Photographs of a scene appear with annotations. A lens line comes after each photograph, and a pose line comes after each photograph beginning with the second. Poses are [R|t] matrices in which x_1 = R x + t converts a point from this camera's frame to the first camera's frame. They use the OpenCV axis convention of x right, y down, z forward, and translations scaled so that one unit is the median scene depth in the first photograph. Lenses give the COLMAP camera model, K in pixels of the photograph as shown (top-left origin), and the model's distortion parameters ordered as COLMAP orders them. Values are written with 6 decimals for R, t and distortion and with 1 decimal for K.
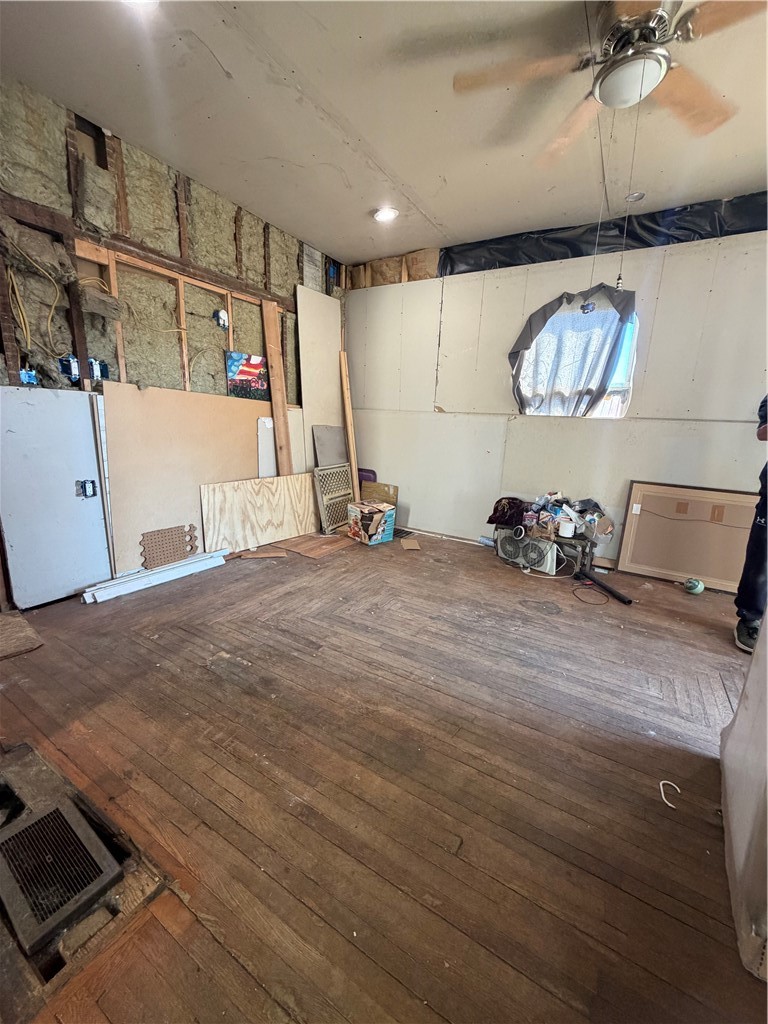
lens RADIAL K [[413.6, 0, 384.0], [0, 413.6, 512.0], [0, 0, 1]] dist [0.000847, 0.000078]
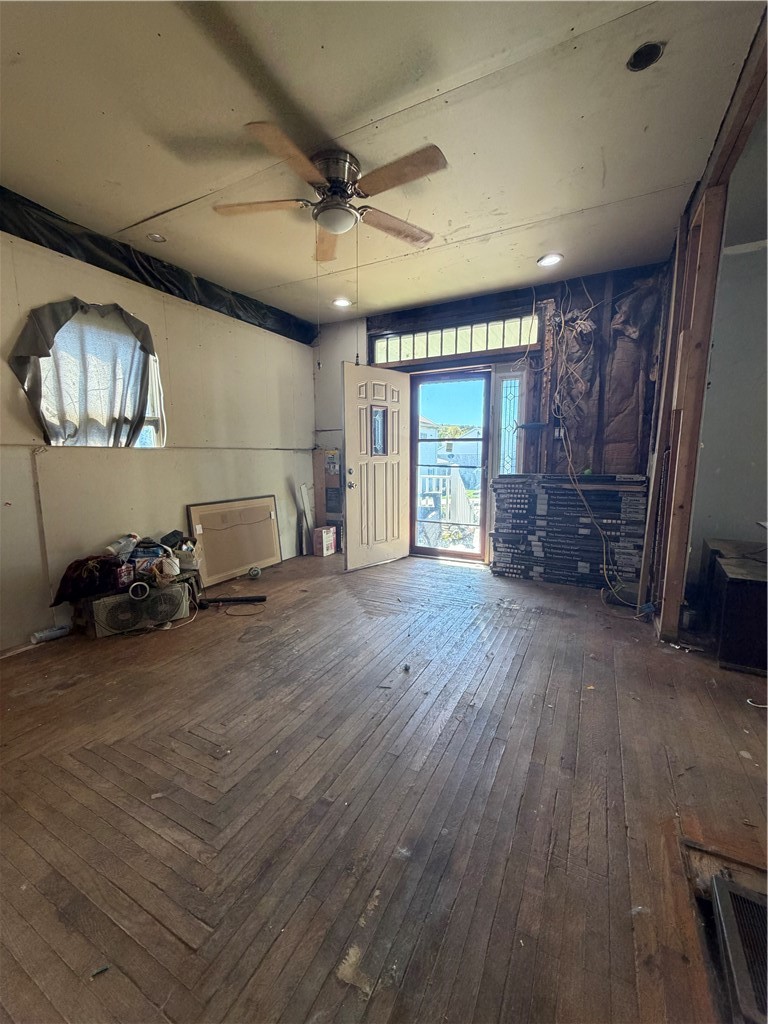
lens RADIAL K [[408.6, 0, 384.0], [0, 408.6, 512.0], [0, 0, 1]] dist [-0.002533, -0.000702]
pose [[-0.062749, -0.179651, 0.981727, -0.479118], [0.224446, 0.955928, 0.189275, -0.146947], [-0.972464, 0.232221, -0.019662, 0.538434]]
